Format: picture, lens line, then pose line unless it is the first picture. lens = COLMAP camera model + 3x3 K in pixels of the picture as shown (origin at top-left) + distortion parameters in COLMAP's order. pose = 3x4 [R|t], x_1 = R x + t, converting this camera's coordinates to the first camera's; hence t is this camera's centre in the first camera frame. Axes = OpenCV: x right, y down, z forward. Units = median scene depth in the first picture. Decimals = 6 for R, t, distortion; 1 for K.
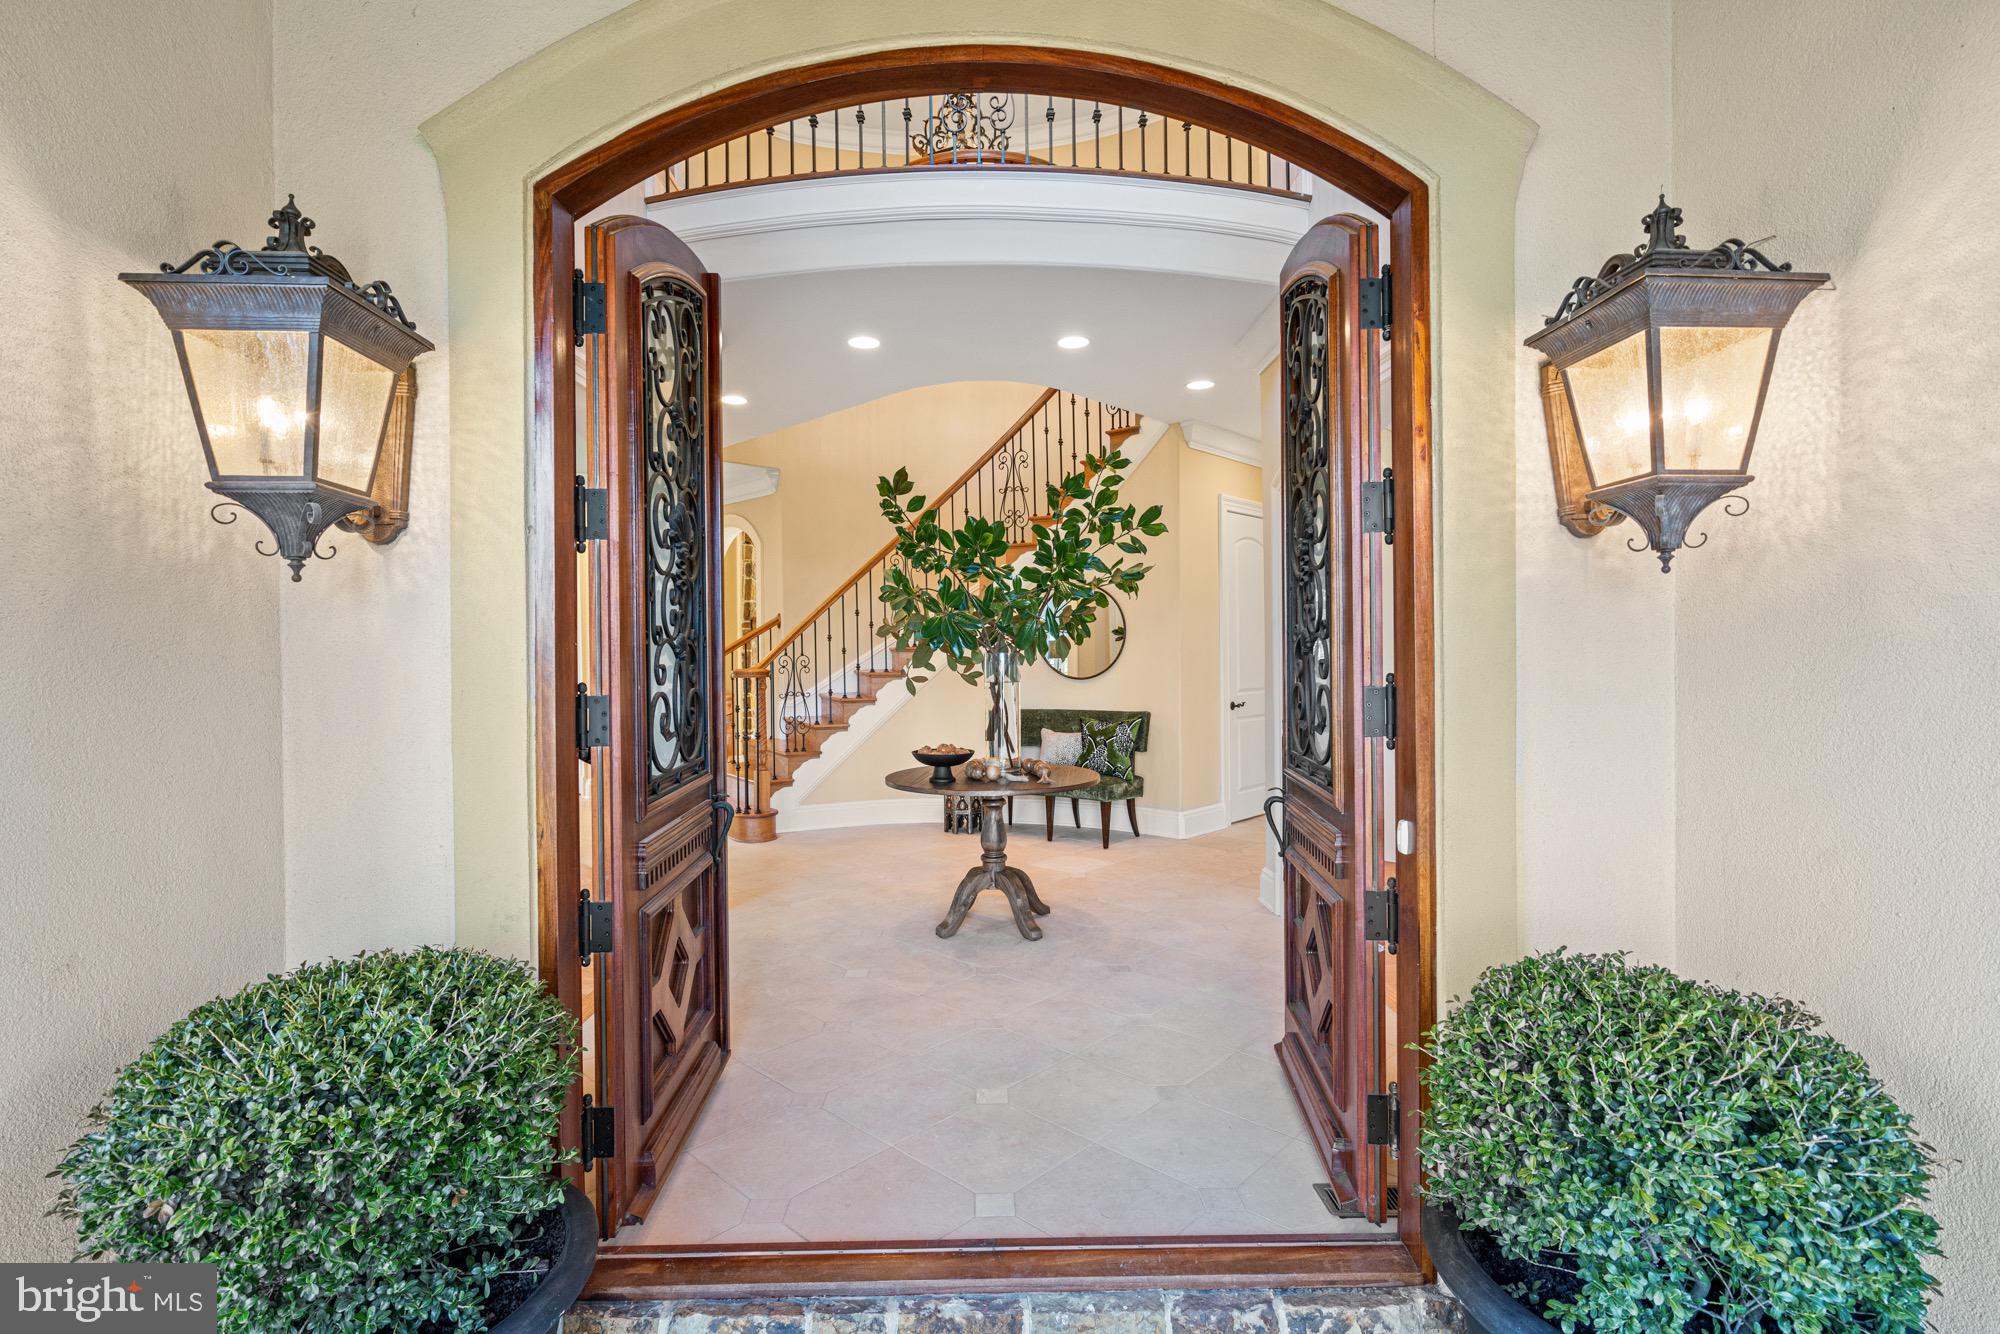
lens RADIAL K [[914.7, 0, 979.6], [0, 914.7, 651.8], [0, 0, 1]] dist [-0.000742, 0.001781]
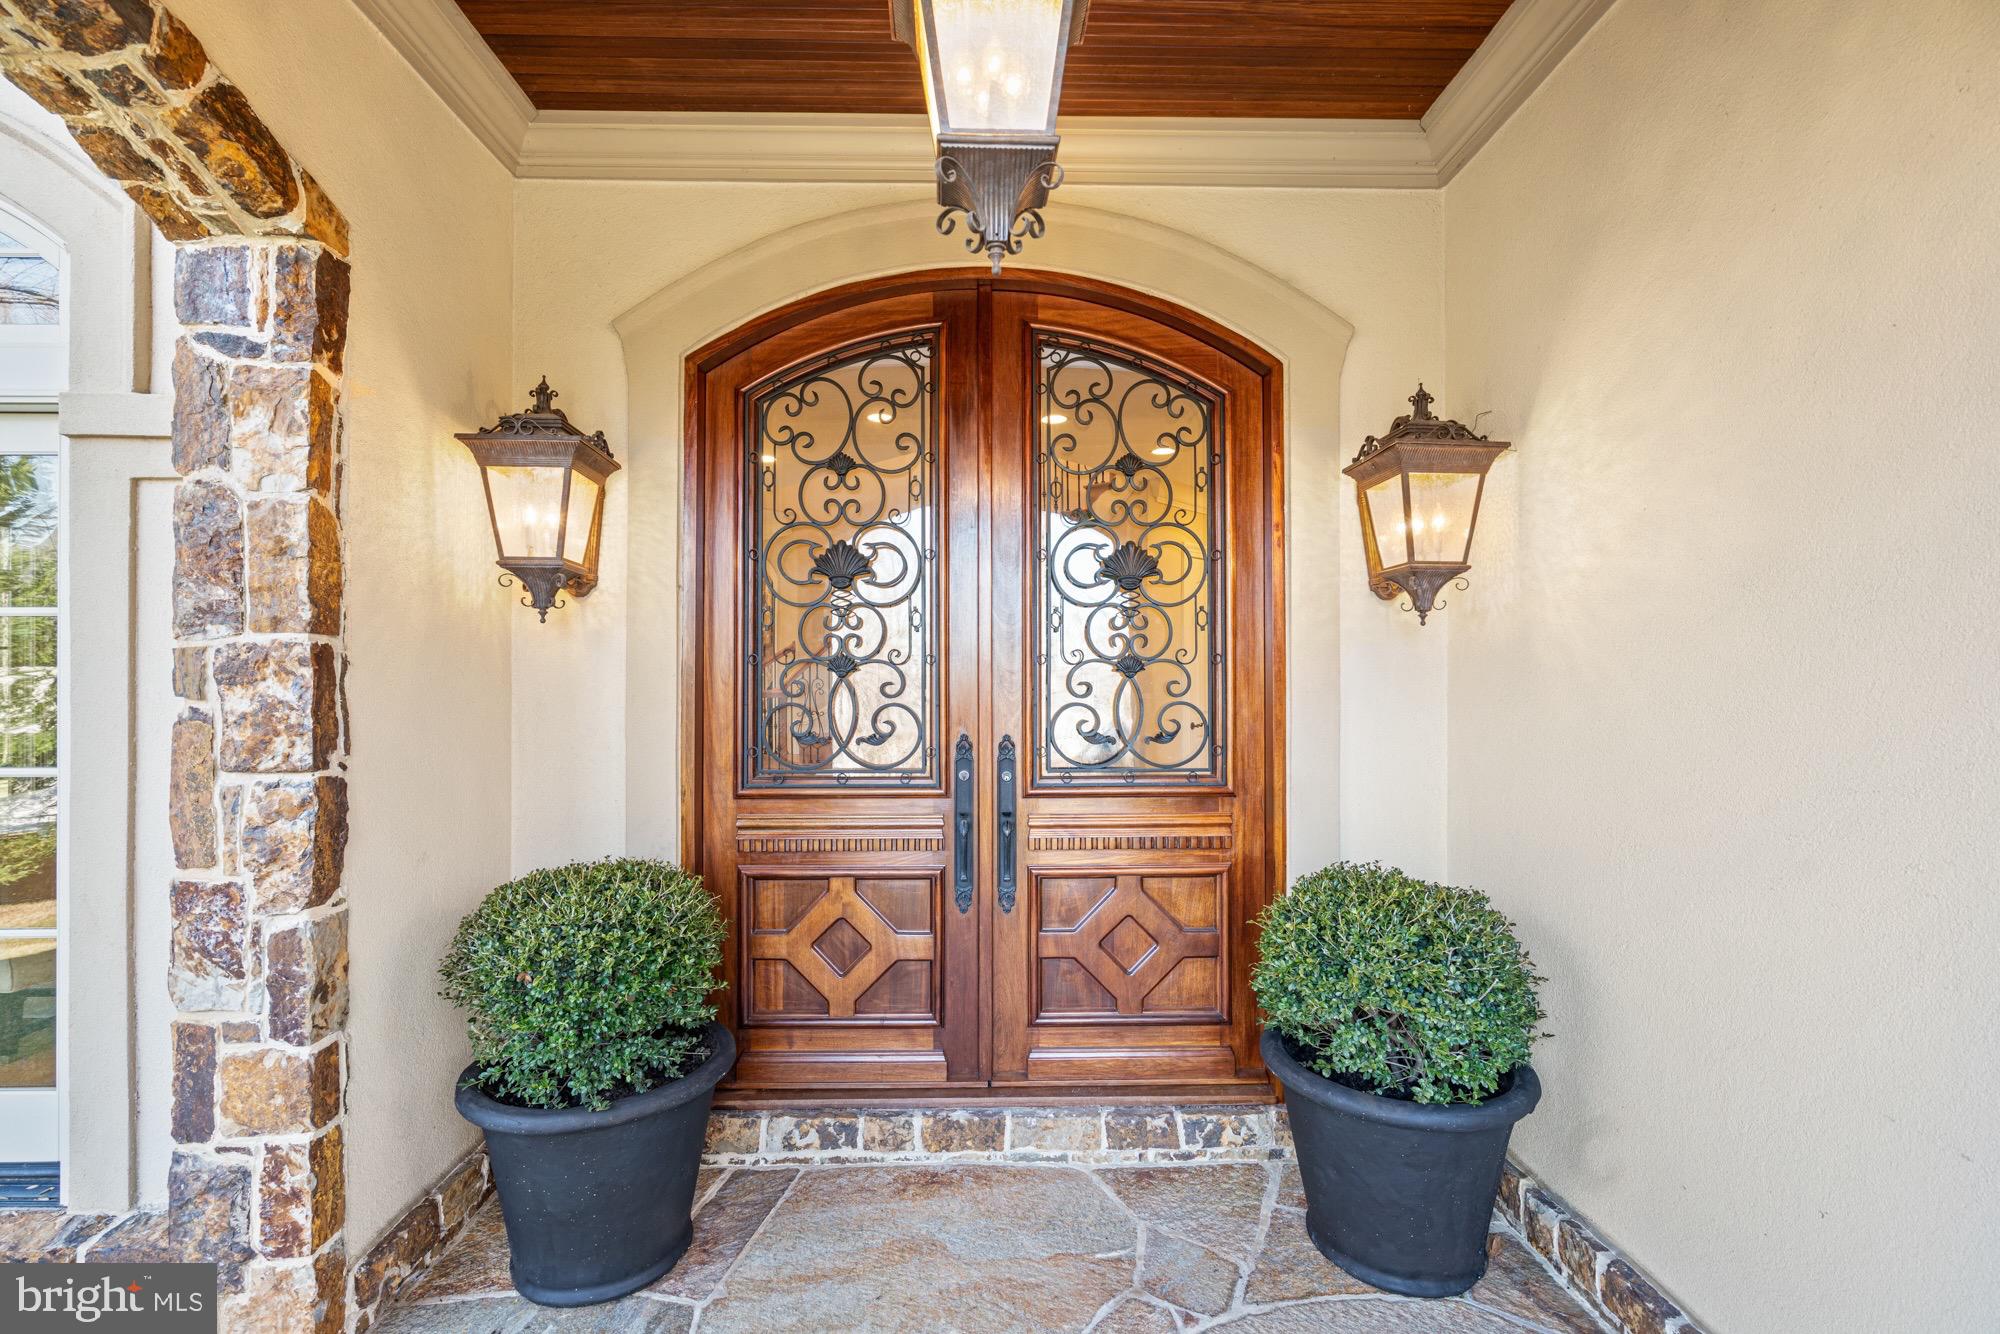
lens RADIAL K [[914.7, 0, 1001.6], [0, 914.7, 673.5], [0, 0, 1]] dist [-0.000742, 0.001781]
pose [[0.999276, 0.008699, 0.037035, -0.021819], [-0.008478, 0.999945, -0.006124, 0.010599], [-0.037086, 0.005806, 0.999295, -0.525197]]
